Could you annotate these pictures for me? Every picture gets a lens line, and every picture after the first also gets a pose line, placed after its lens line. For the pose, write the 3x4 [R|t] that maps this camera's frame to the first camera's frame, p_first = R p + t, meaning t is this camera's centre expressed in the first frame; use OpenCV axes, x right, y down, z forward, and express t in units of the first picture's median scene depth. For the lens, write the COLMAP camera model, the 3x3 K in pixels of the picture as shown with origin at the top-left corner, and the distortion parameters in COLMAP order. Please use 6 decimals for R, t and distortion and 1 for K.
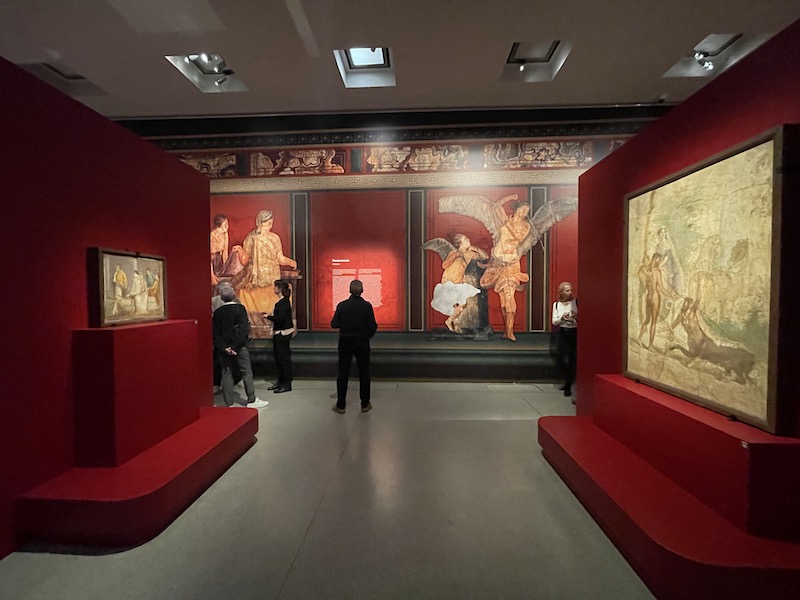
lens RADIAL K [[275.8, 0, 400.6], [0, 275.8, 297.2], [0, 0, 1]] dist [-0.010560, -0.000013]
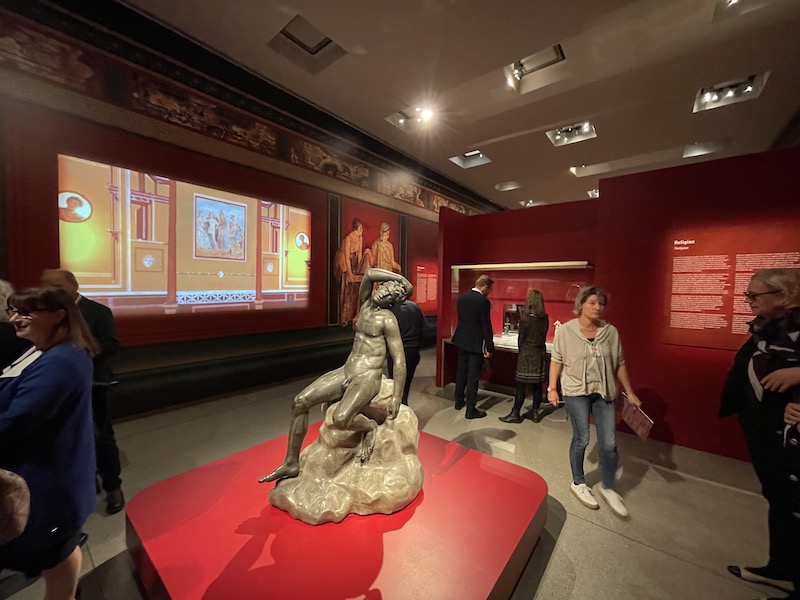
lens RADIAL K [[319.4, 0, 398.6], [0, 319.4, 298.8], [0, 0, 1]] dist [-0.000910, -0.000285]
pose [[0.601273, -0.016908, 0.798864, -1.592411], [0.006742, 0.999848, 0.016087, 0.001038], [-0.799015, -0.004287, 0.601296, 0.094613]]
